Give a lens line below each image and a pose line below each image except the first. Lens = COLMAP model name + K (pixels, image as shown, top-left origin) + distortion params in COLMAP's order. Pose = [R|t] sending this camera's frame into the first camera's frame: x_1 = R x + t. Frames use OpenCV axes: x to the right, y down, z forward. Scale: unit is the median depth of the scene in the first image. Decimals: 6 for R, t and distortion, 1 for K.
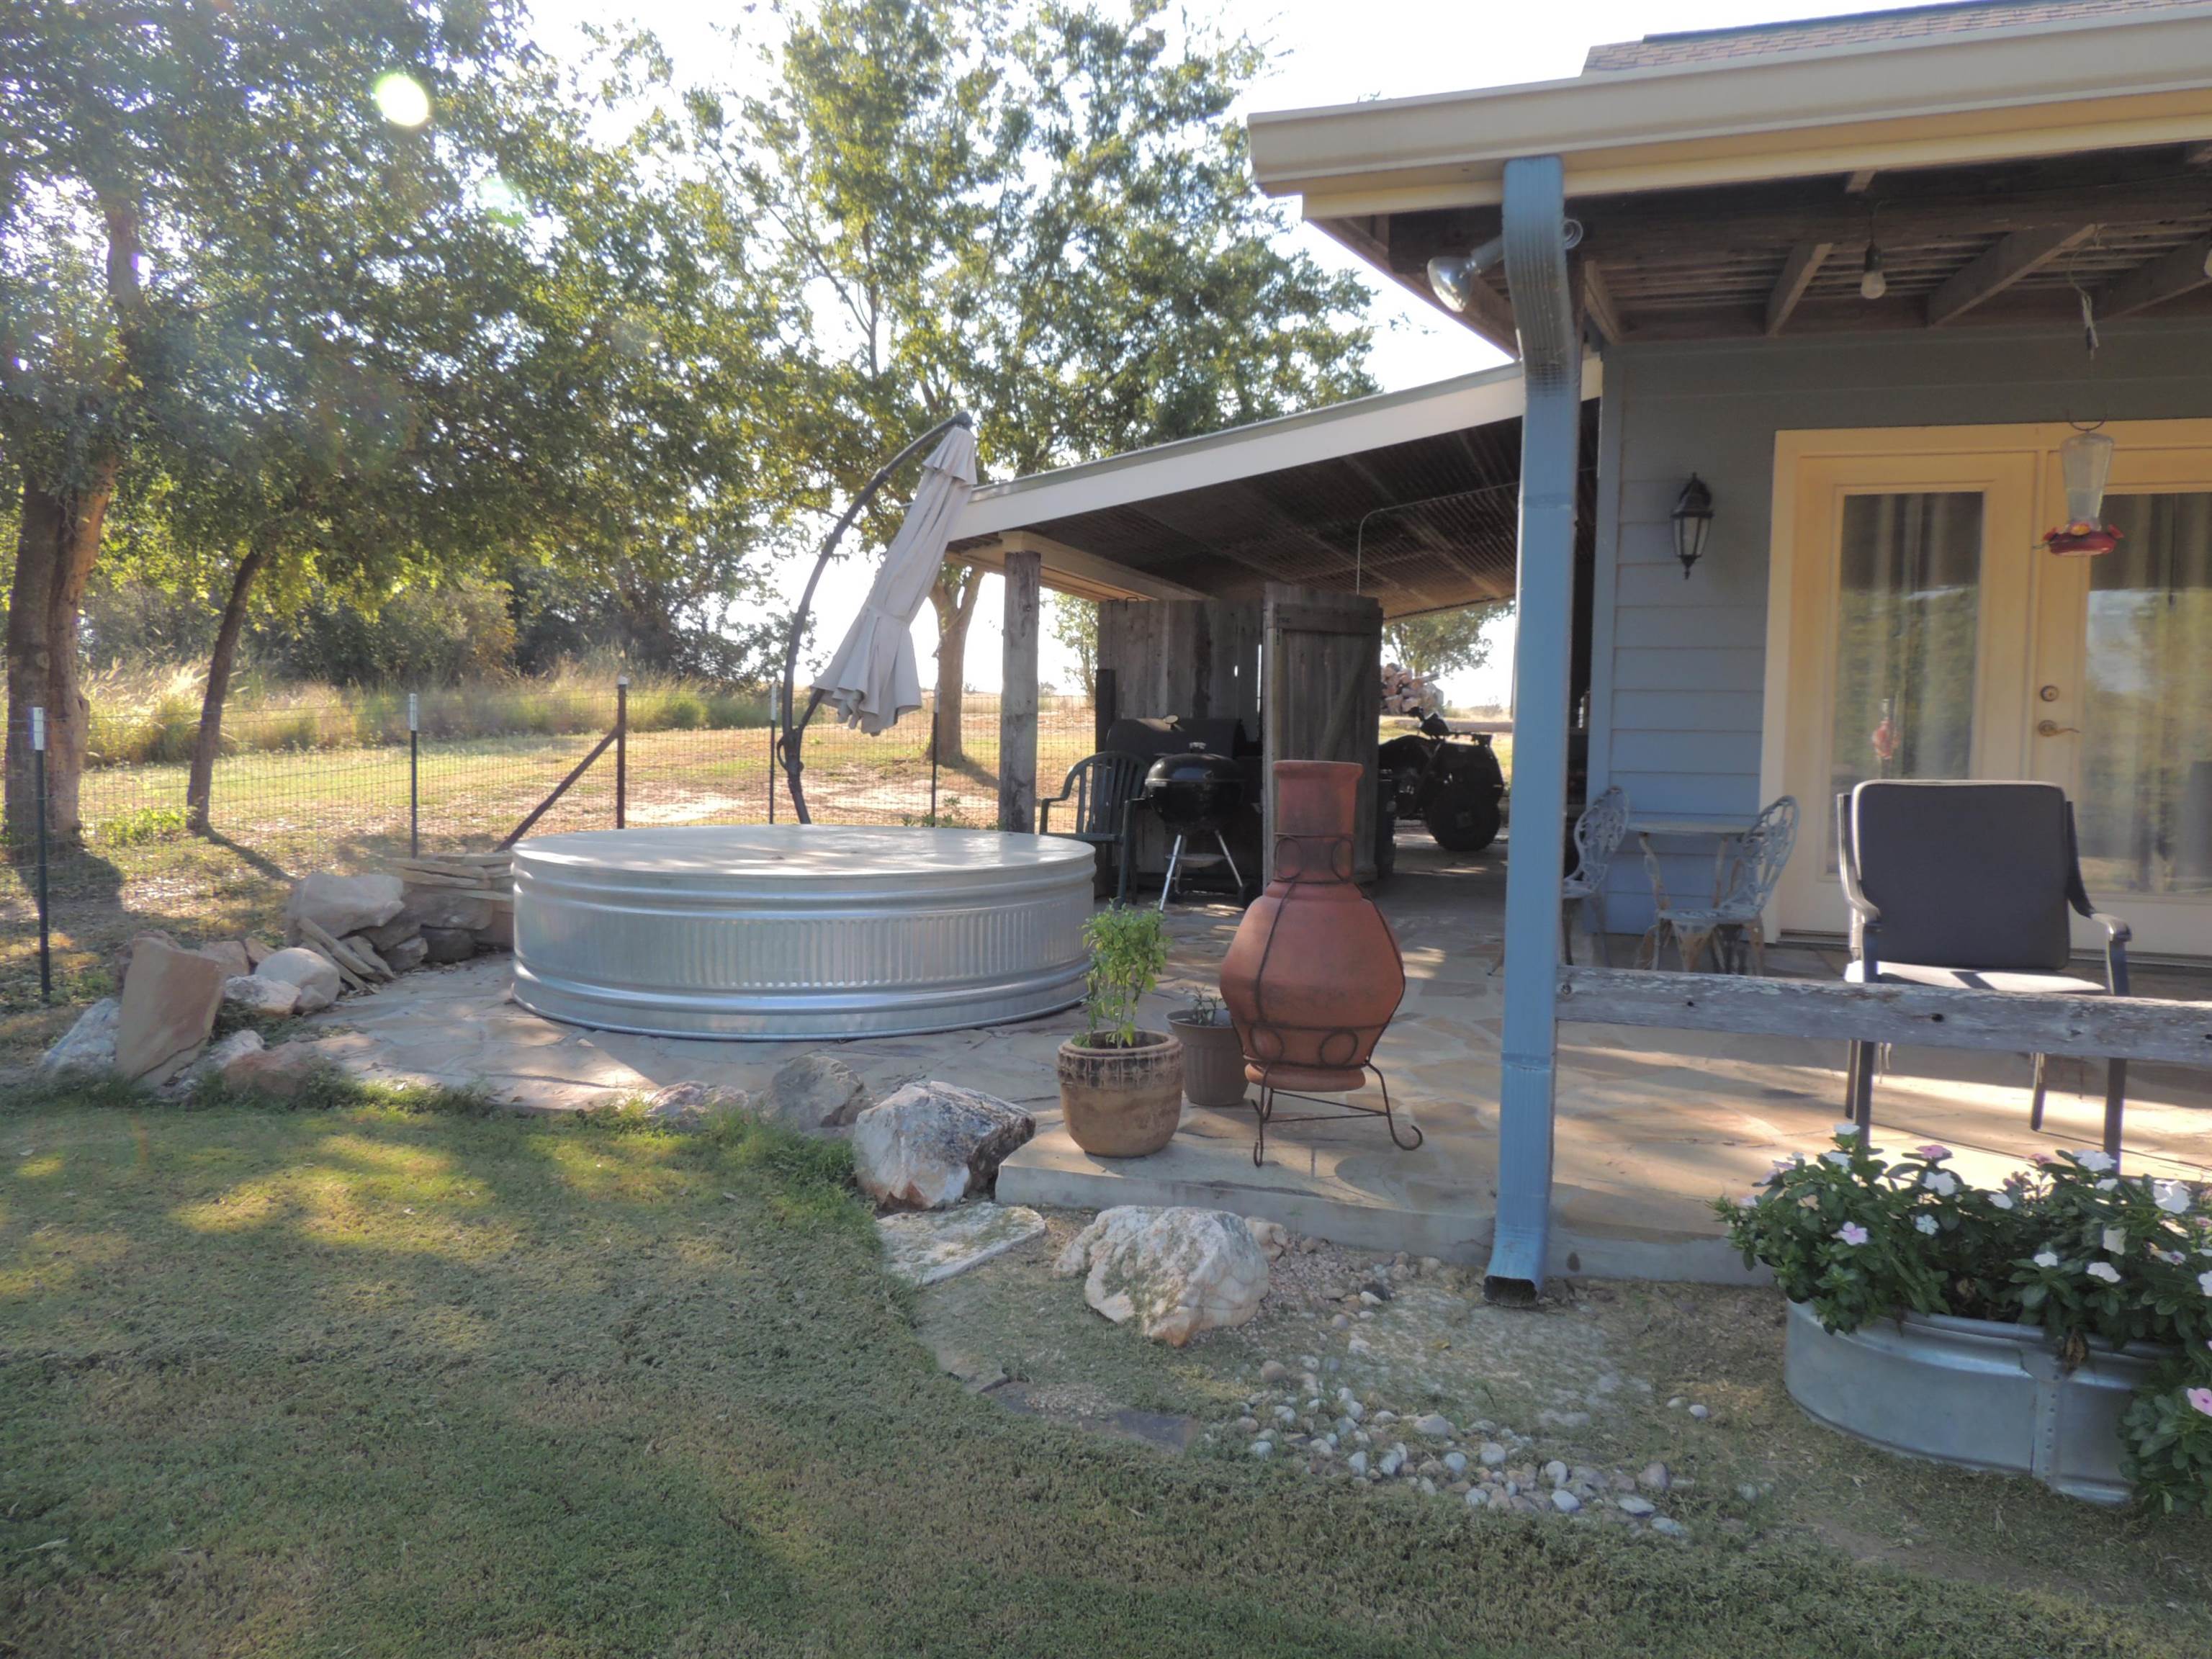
lens RADIAL K [[1577.3, 0, 1104.1], [0, 1577.3, 829.1], [0, 0, 1]] dist [-0.016295, -0.000843]
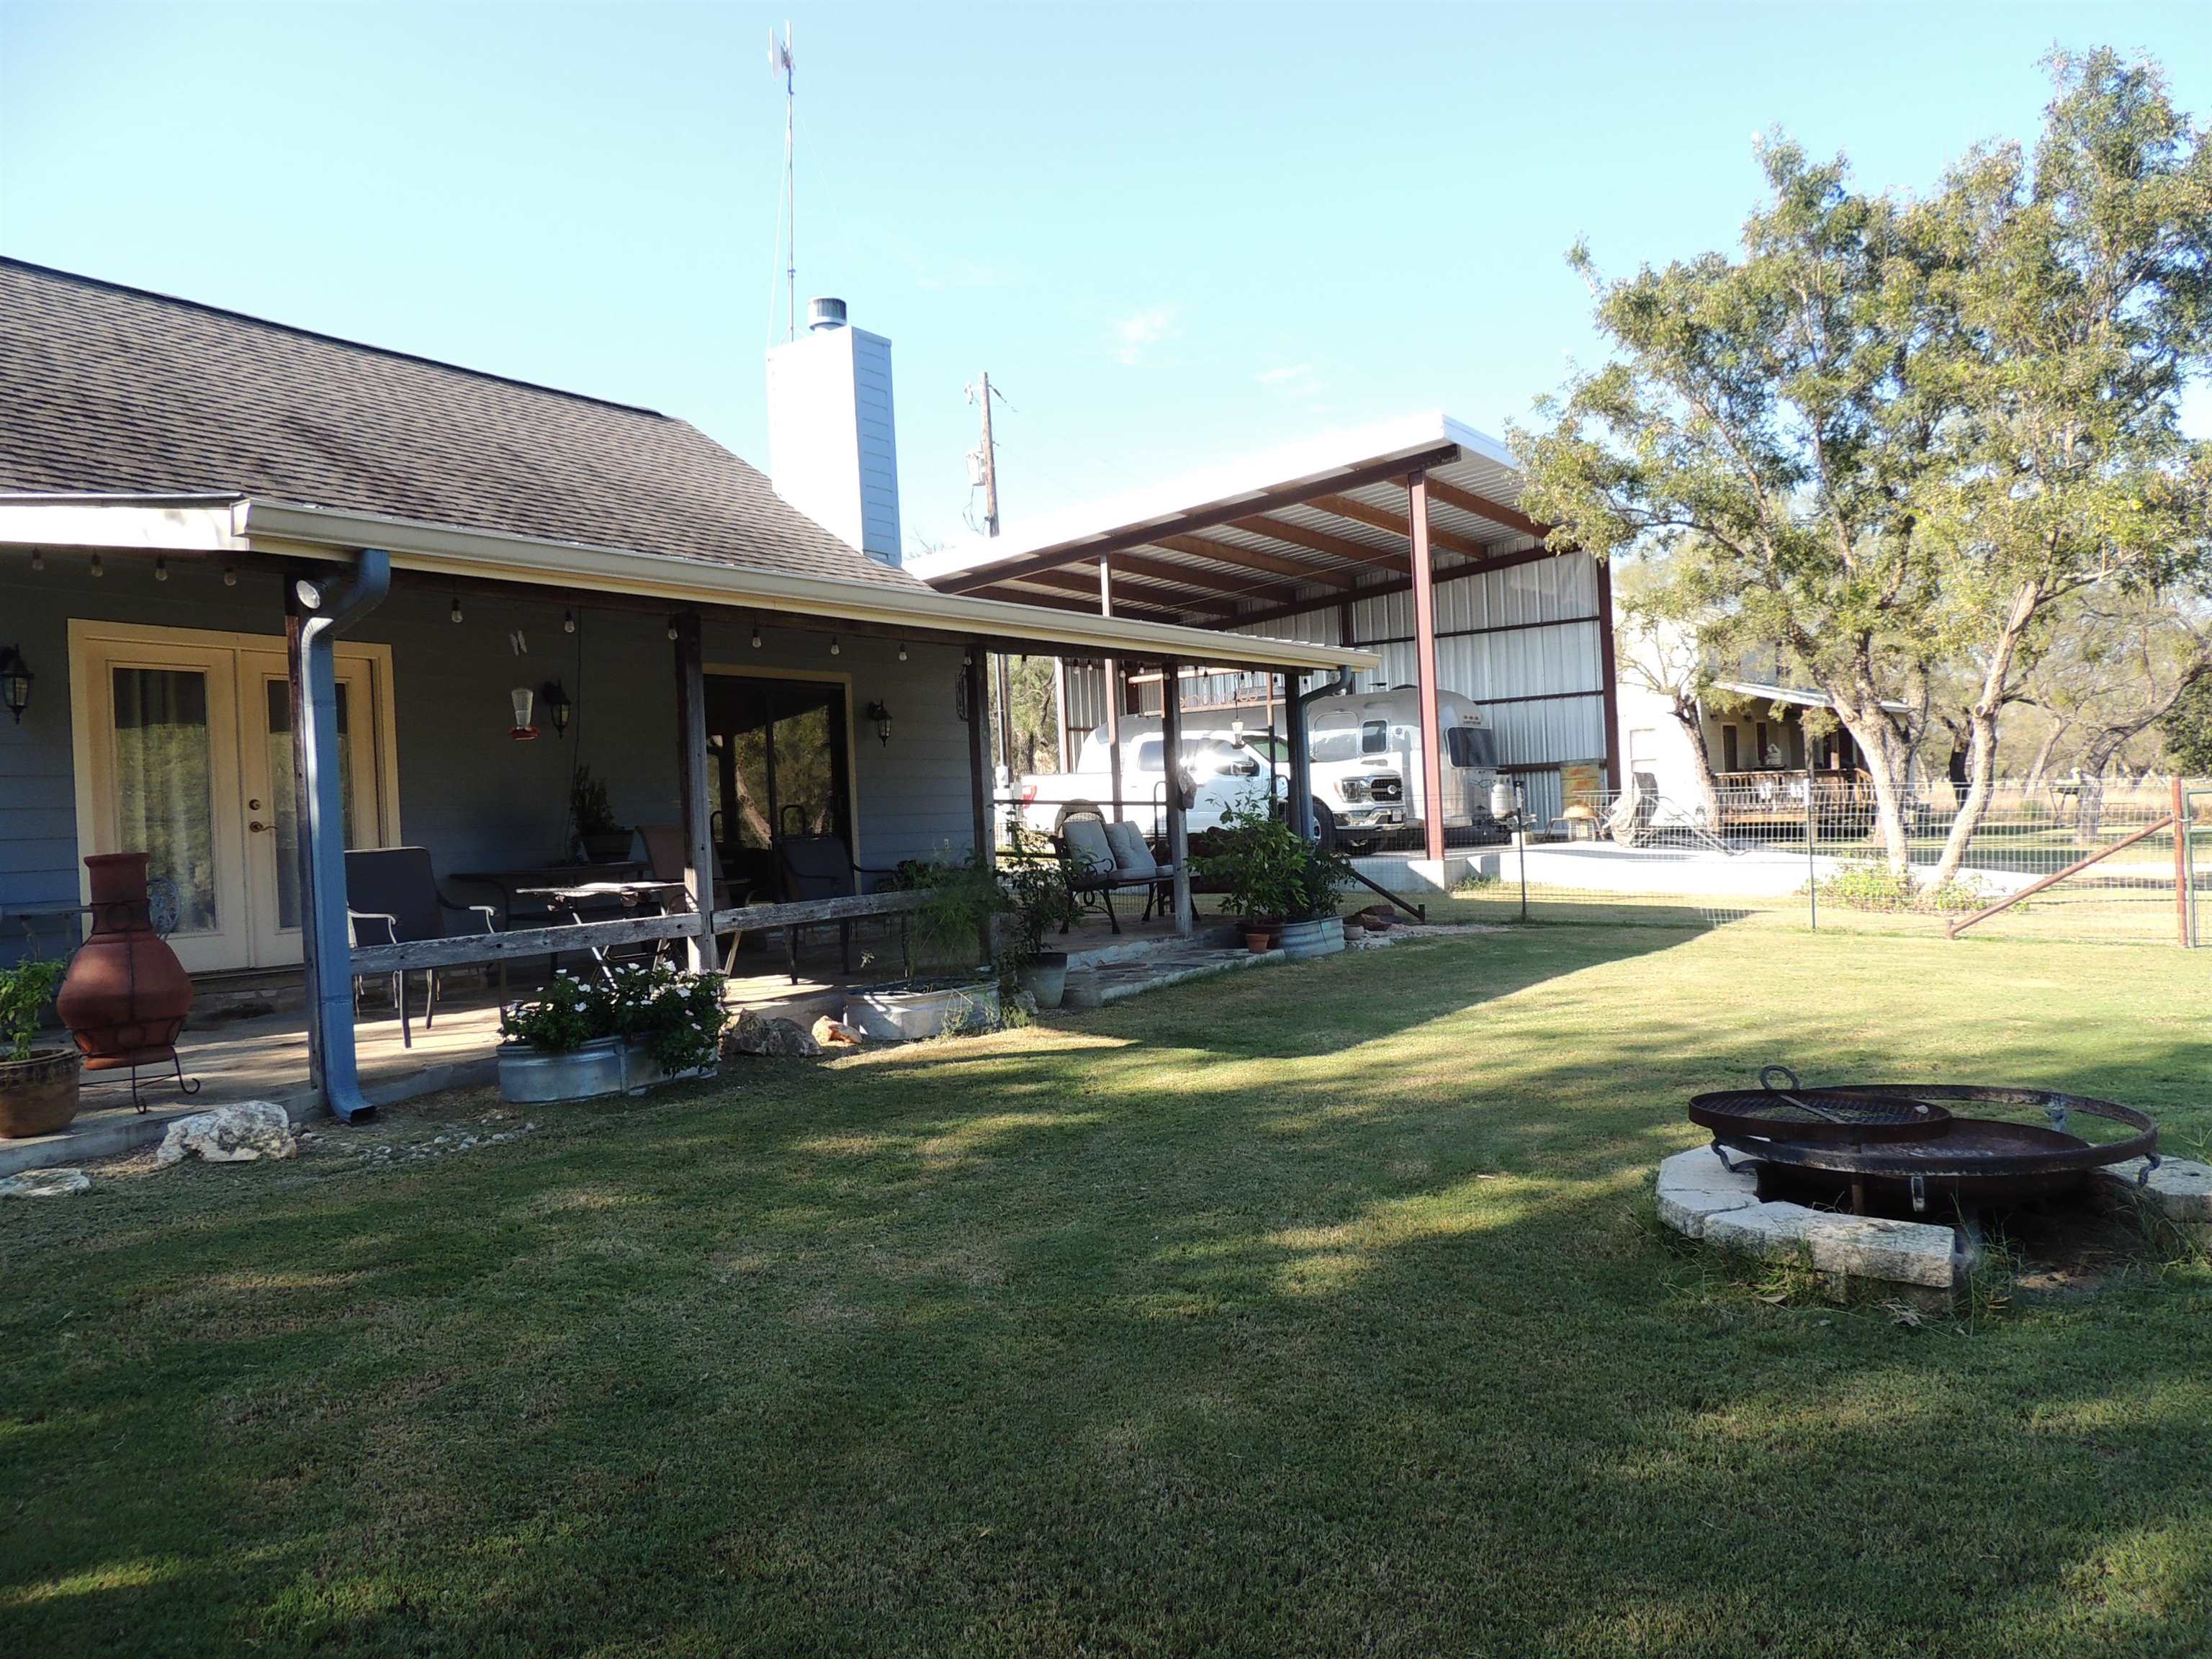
lens RADIAL K [[1577.3, 0, 1110.4], [0, 1577.3, 833.5], [0, 0, 1]] dist [-0.016295, -0.000843]
pose [[0.235776, -0.036724, 0.971113, -0.684696], [0.106675, 0.994225, 0.011698, 0.014008], [-0.965935, 0.100835, 0.238332, -0.182785]]
